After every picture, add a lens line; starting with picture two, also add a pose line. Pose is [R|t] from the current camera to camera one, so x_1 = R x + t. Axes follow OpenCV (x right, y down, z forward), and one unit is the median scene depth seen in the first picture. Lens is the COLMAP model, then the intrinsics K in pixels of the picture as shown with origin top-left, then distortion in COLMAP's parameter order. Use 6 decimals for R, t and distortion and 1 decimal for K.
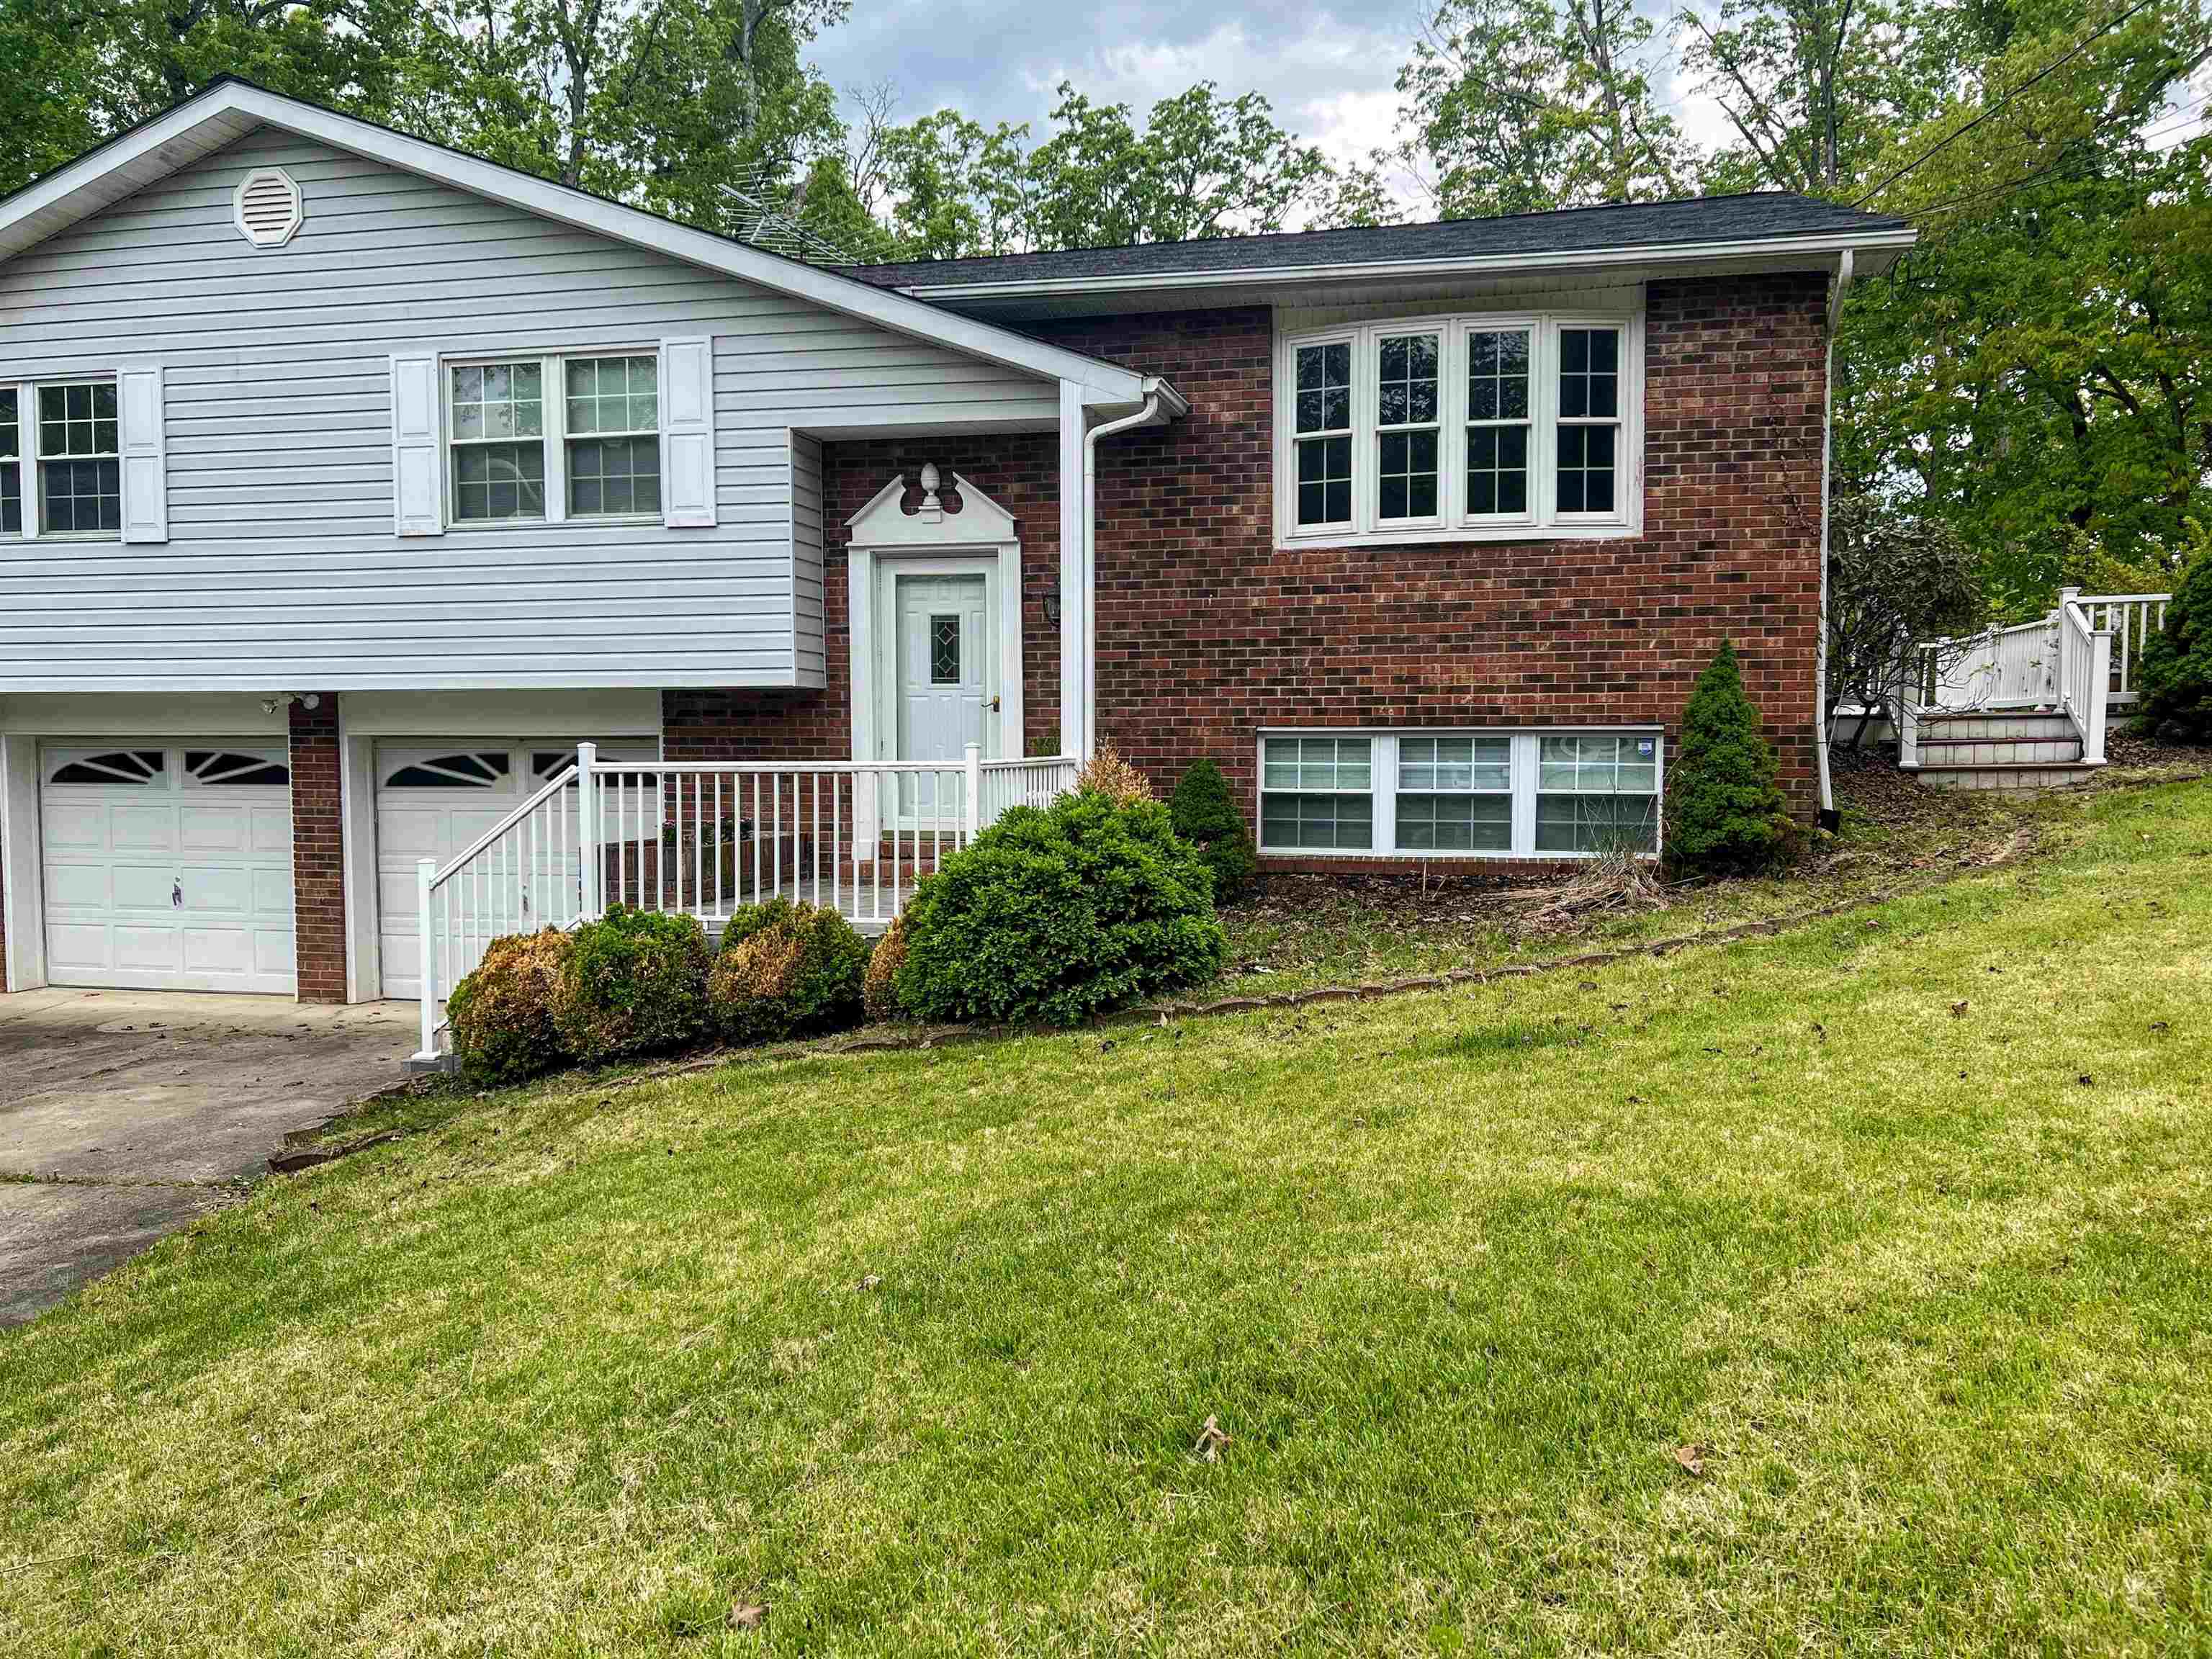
lens RADIAL K [[1669.2, 0, 1107.2], [0, 1669.2, 825.6], [0, 0, 1]] dist [0.049503, -0.057346]
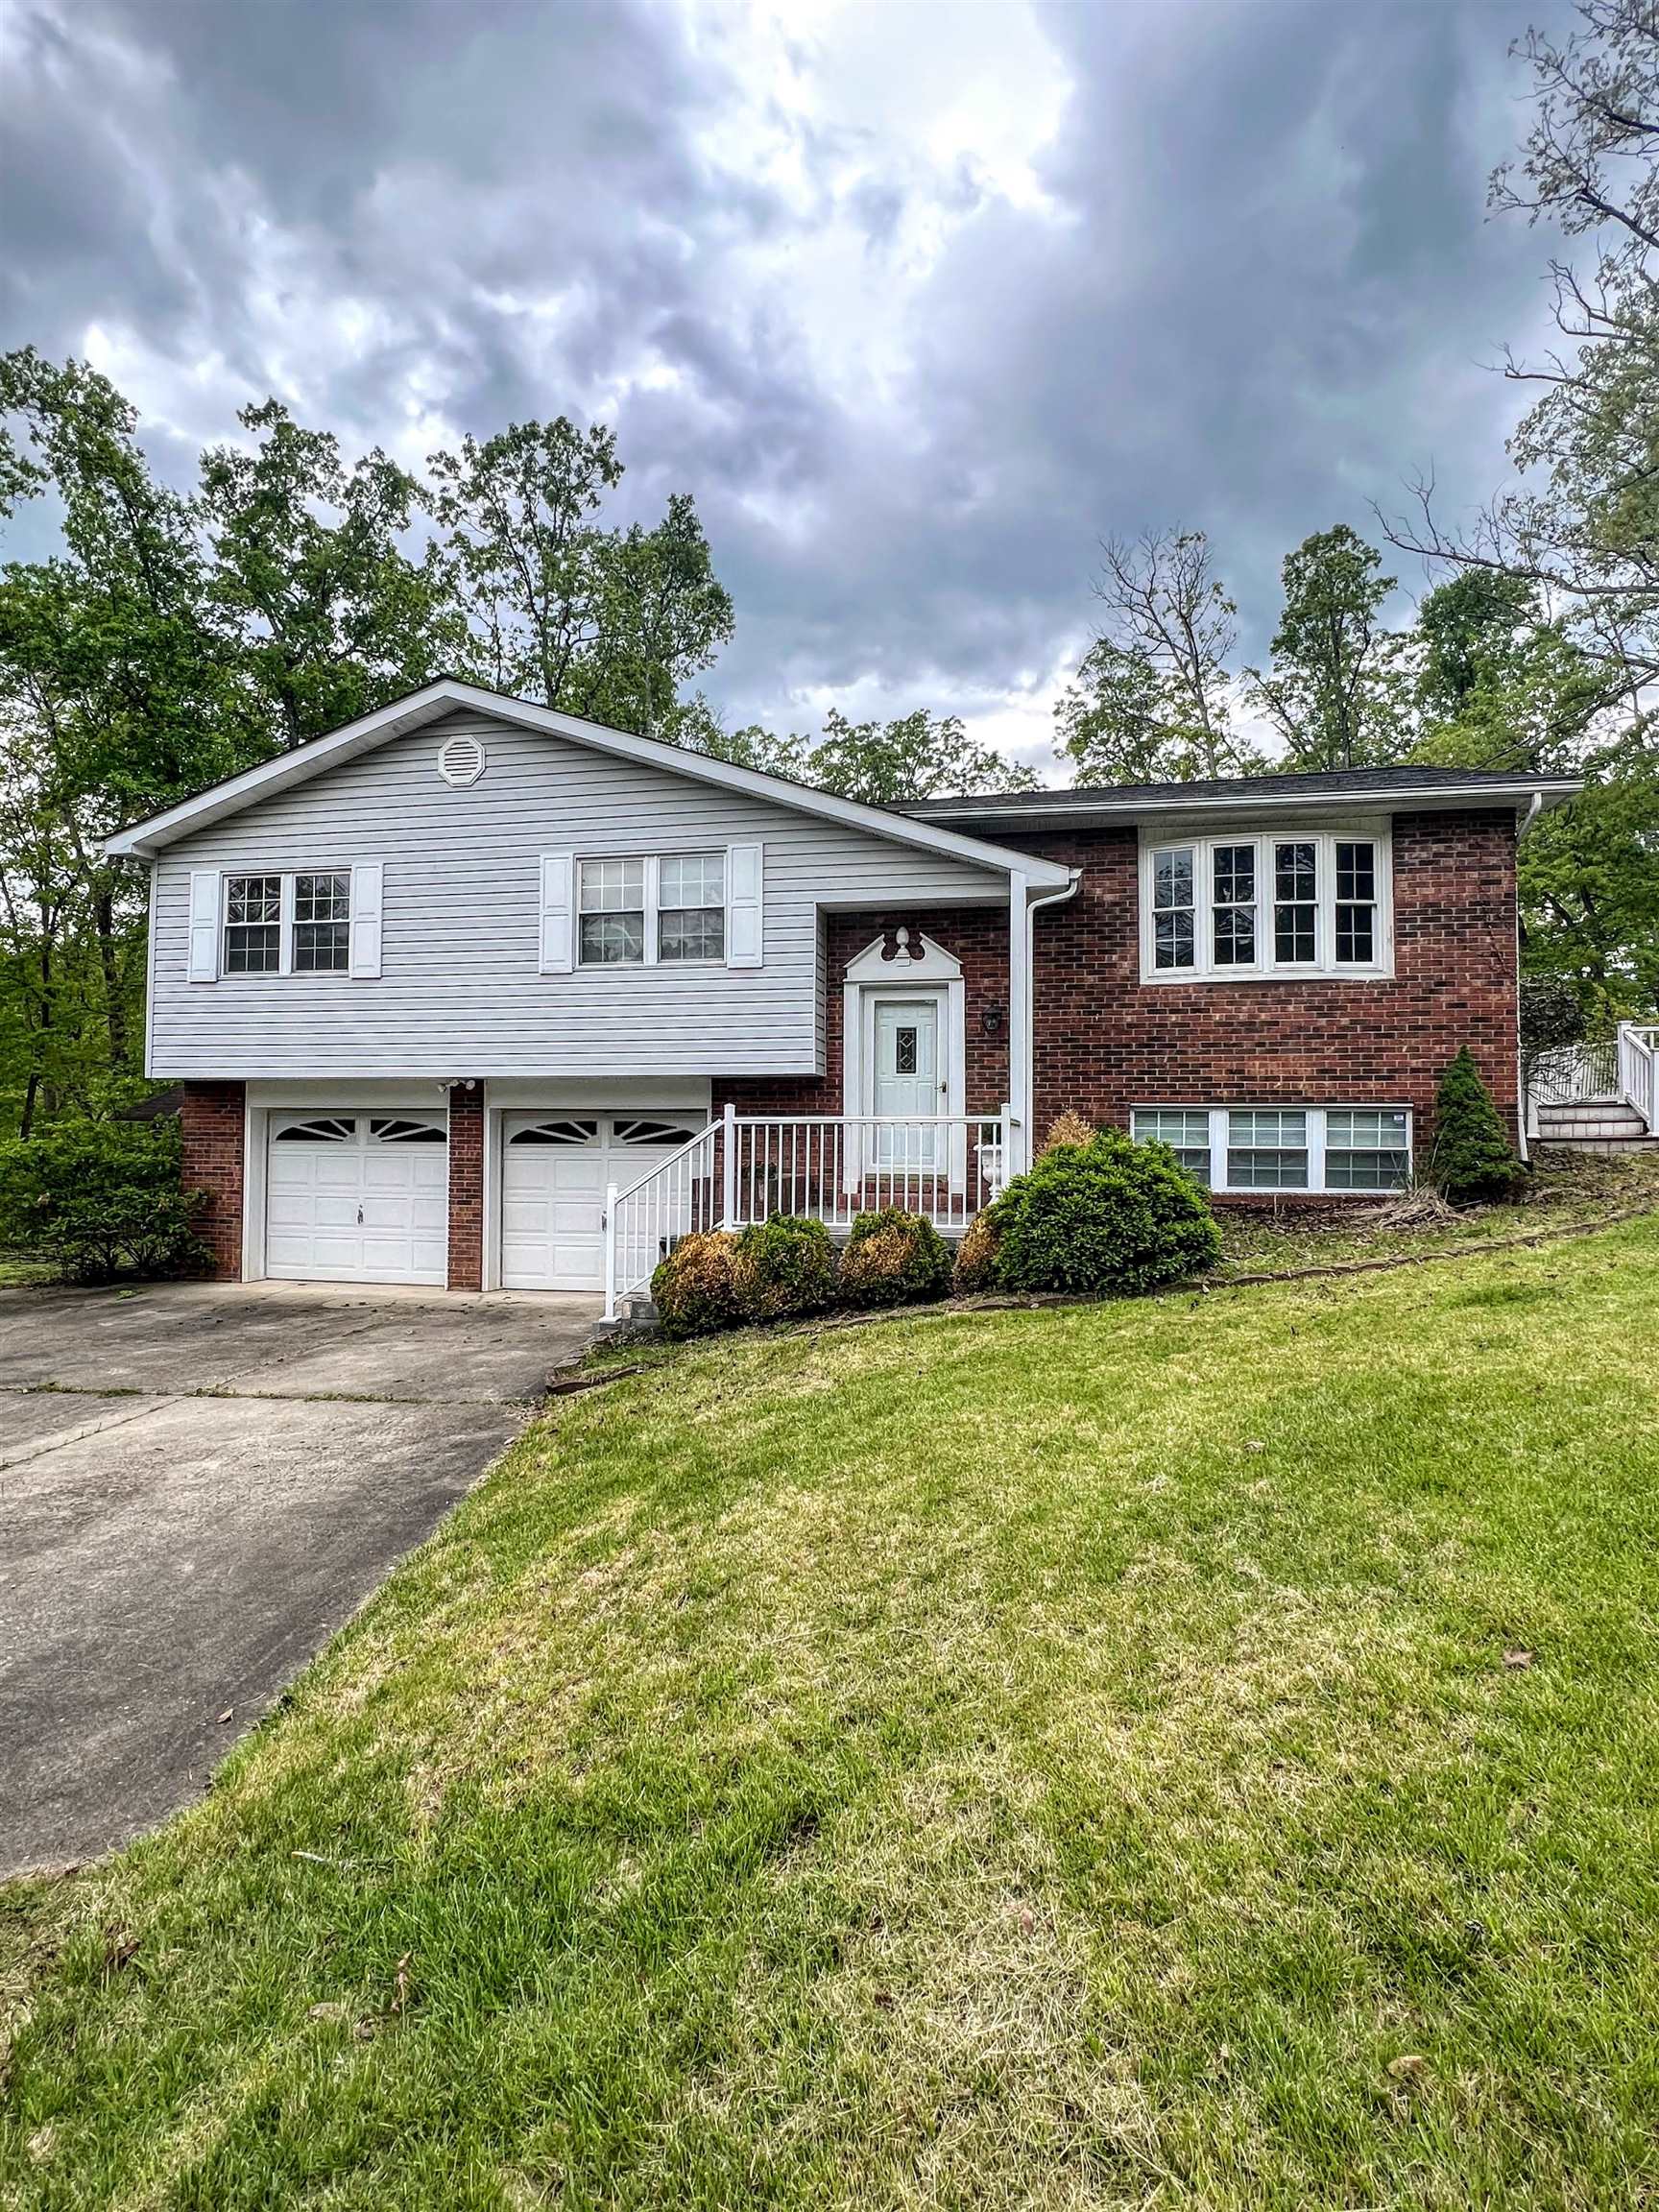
lens RADIAL K [[1120.6, 0, 832.4], [0, 1120.6, 1101.1], [0, 0, 1]] dist [-0.005996, -0.000993]
pose [[0.999912, 0.007930, 0.010621, -0.183627], [-0.007009, 0.996431, -0.084122, 0.023911], [-0.011250, 0.084040, 0.996399, 0.017204]]
